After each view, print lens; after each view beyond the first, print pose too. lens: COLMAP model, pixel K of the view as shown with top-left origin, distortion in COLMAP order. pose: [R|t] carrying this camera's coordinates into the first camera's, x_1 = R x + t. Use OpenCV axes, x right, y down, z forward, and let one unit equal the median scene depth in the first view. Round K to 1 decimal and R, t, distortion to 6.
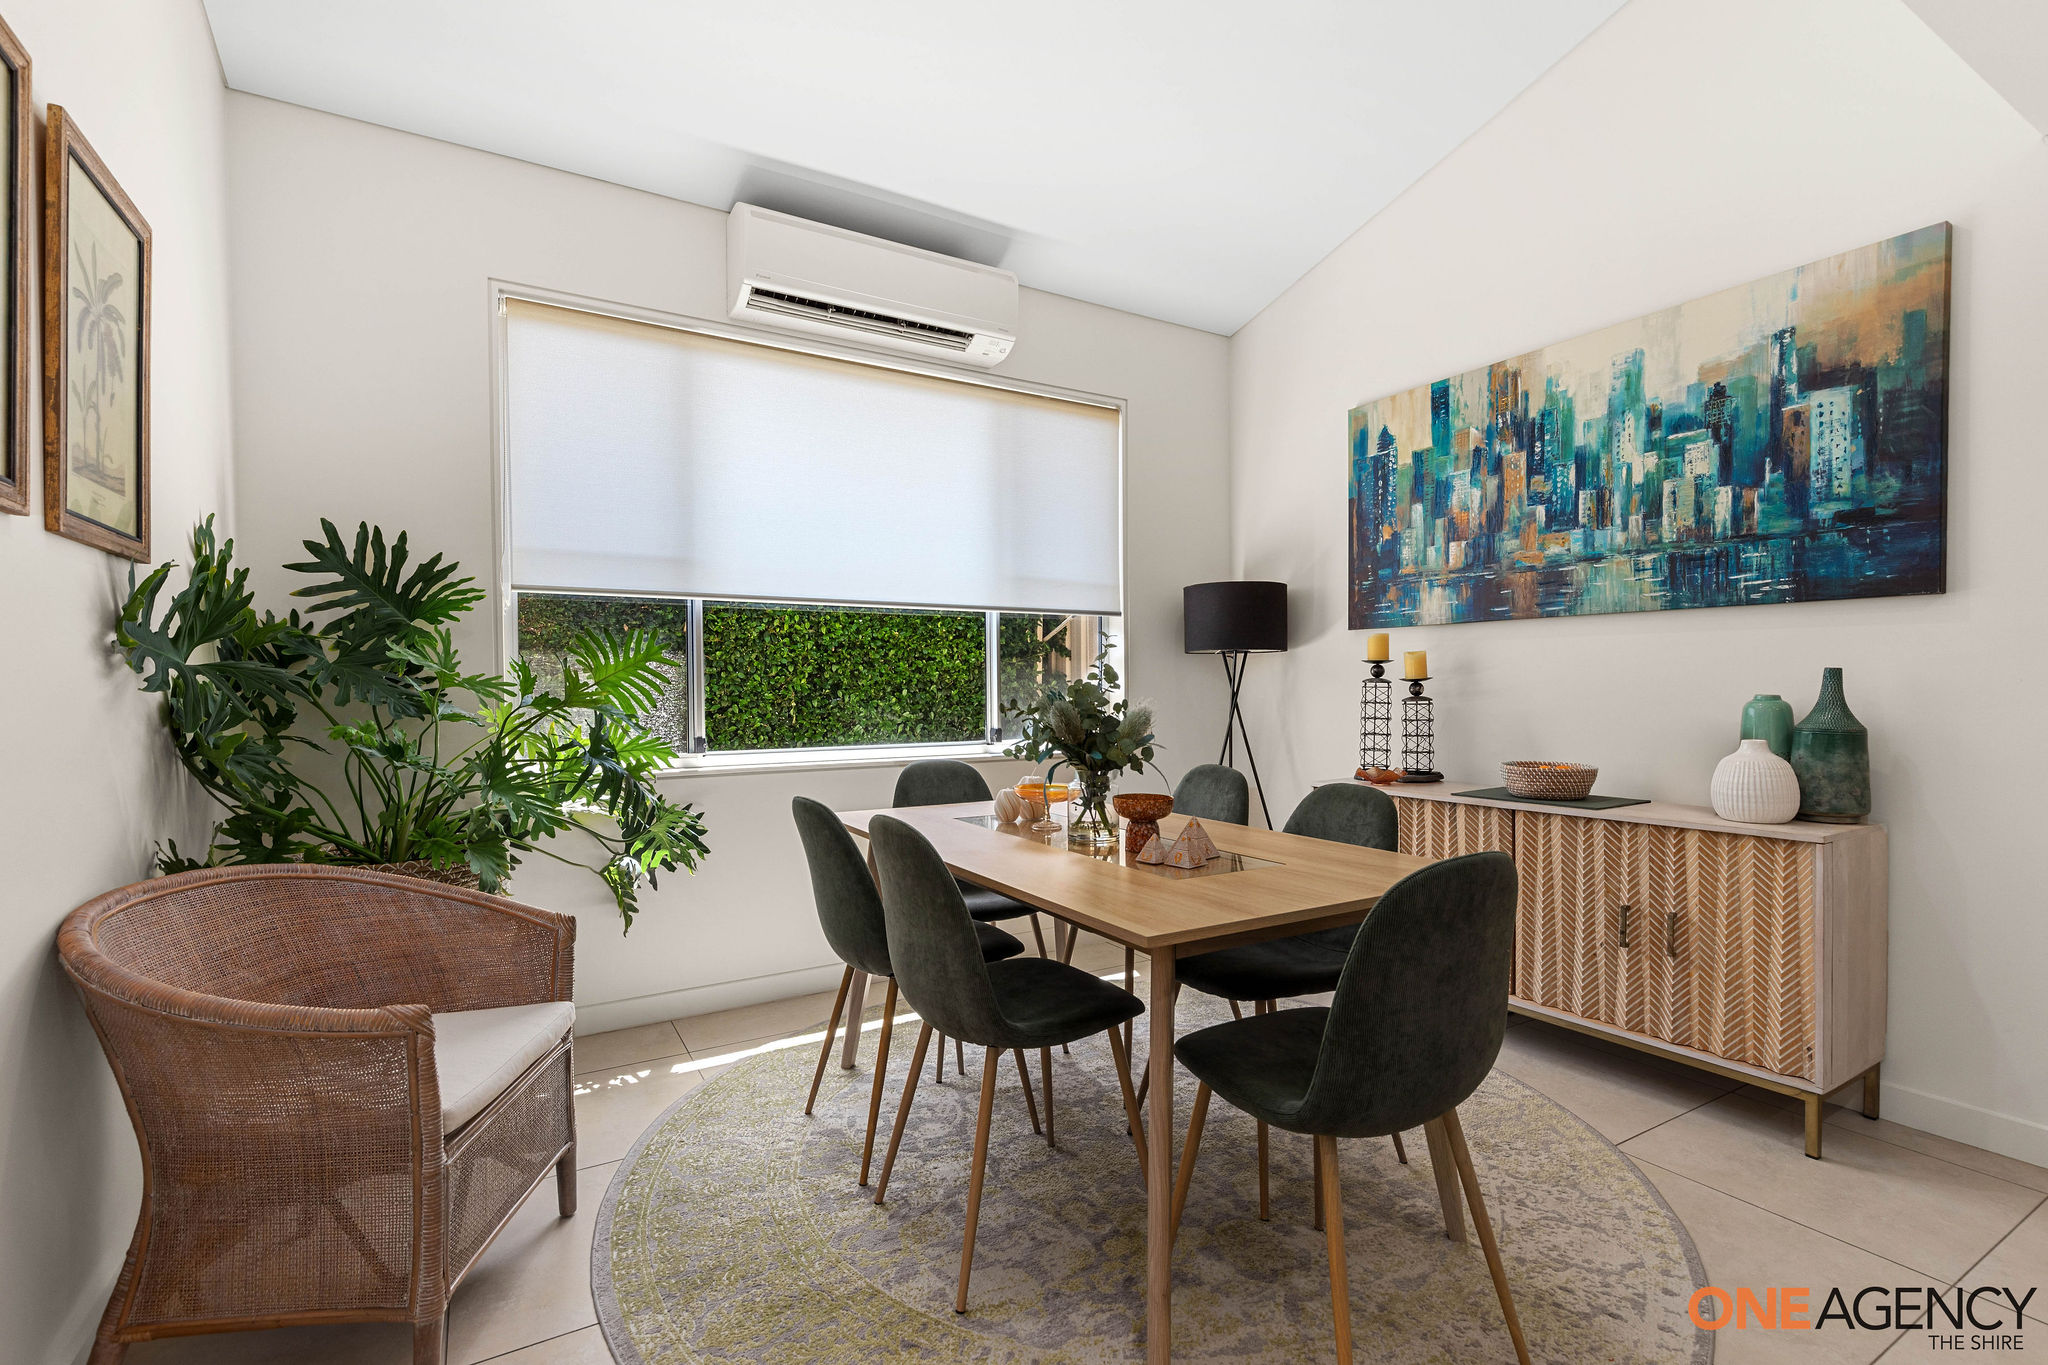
lens RADIAL K [[915.5, 0, 1022.9], [0, 915.5, 689.1], [0, 0, 1]] dist [-0.000775, -0.000229]
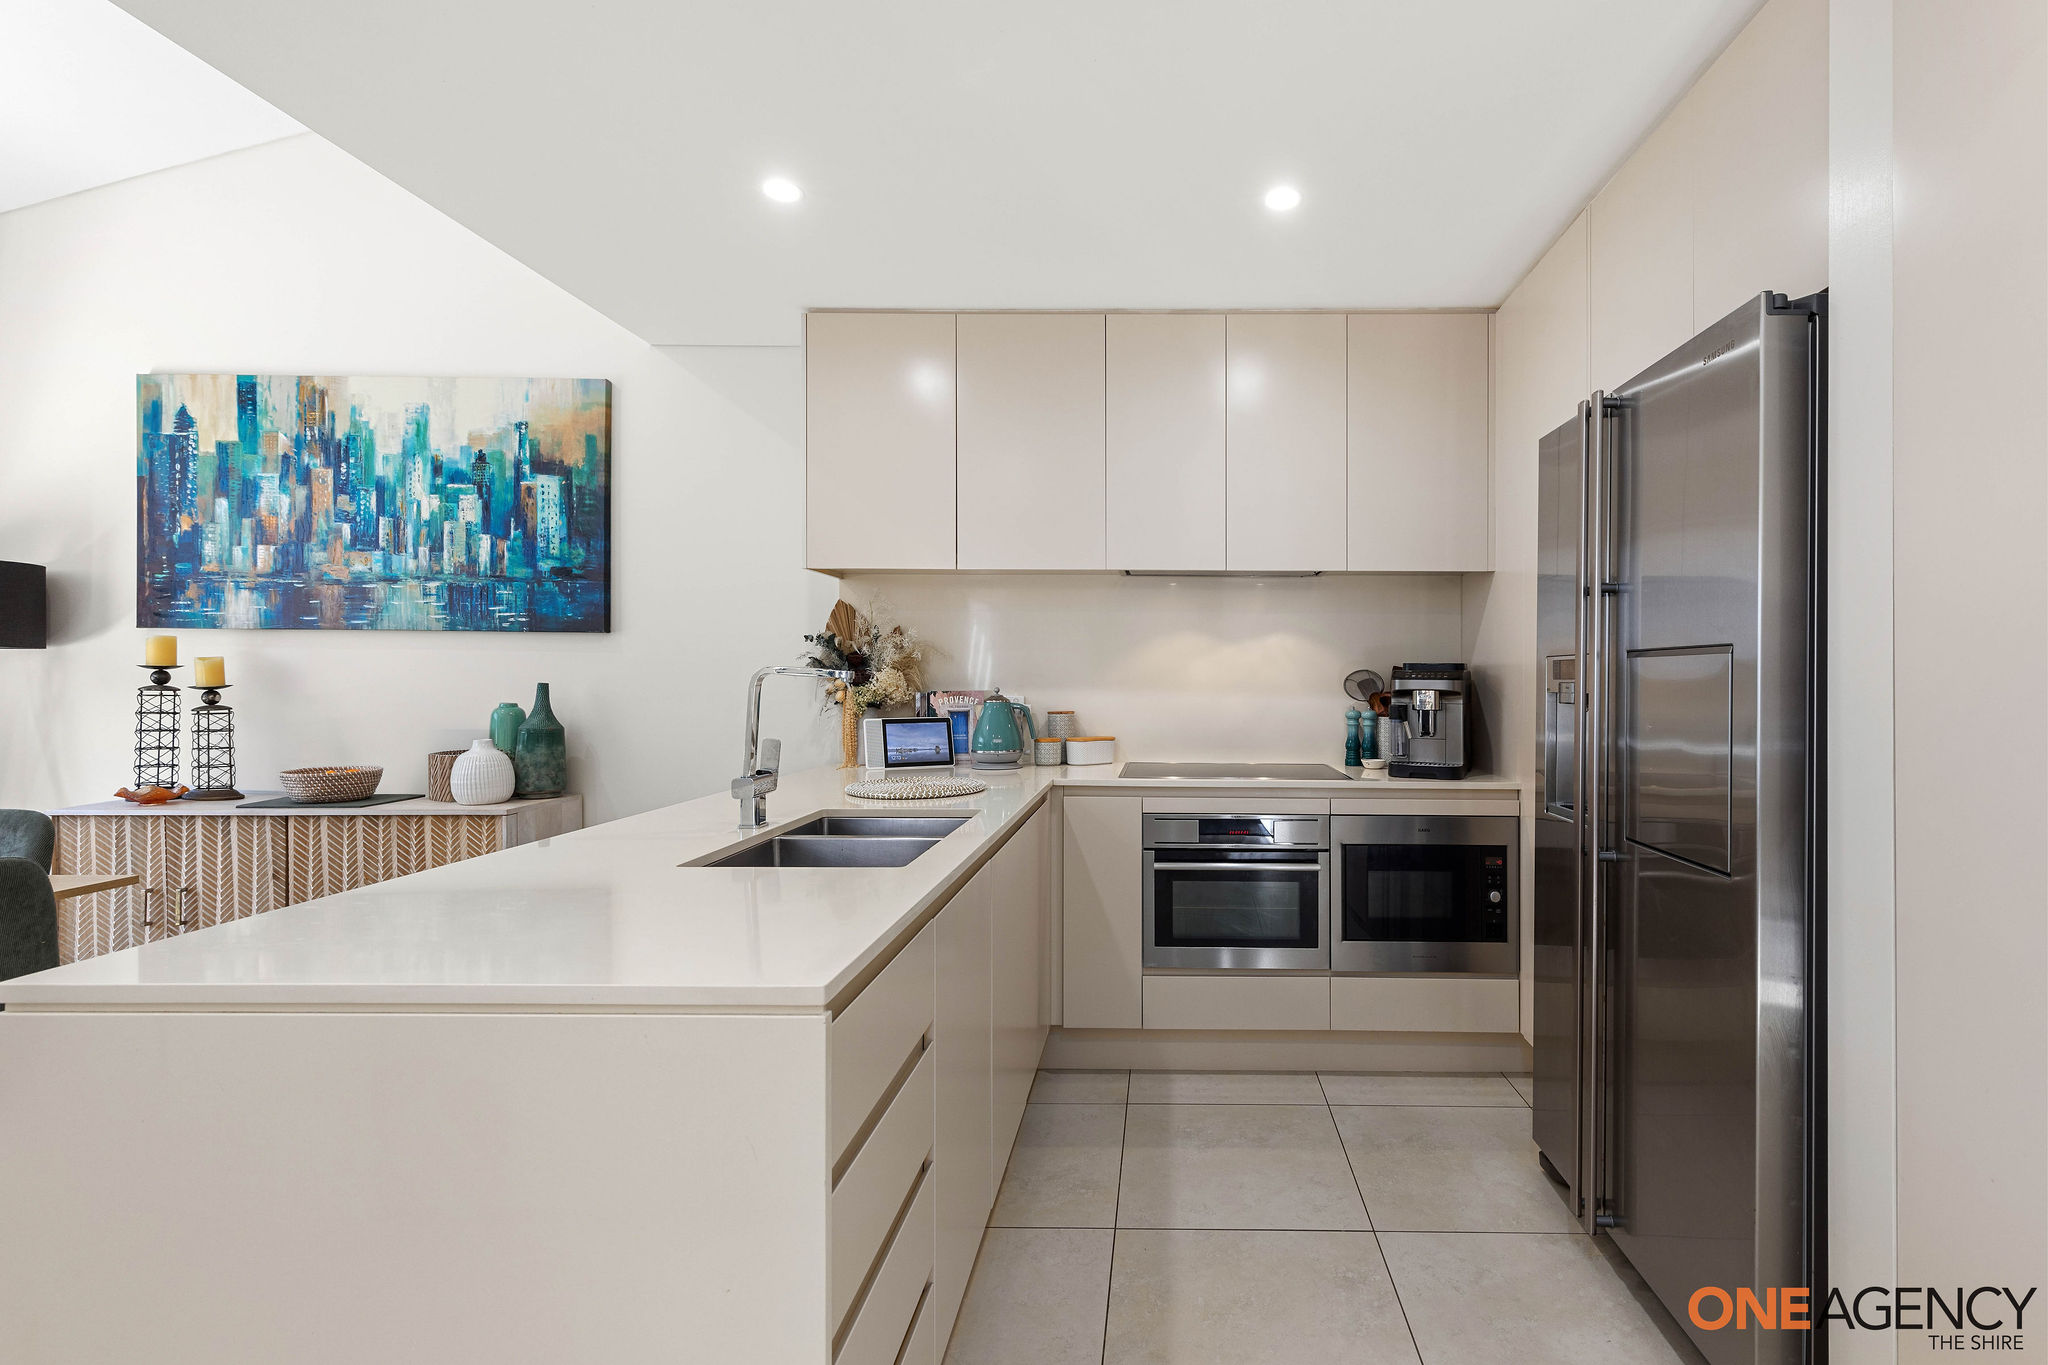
lens RADIAL K [[915.5, 0, 1024.1], [0, 915.5, 679.6], [0, 0, 1]] dist [-0.000775, -0.000229]
pose [[0.517655, 0.003790, 0.855581, 0.074075], [0.000476, 0.999989, -0.004717, -0.016506], [-0.855589, 0.002849, 0.517648, -0.235986]]
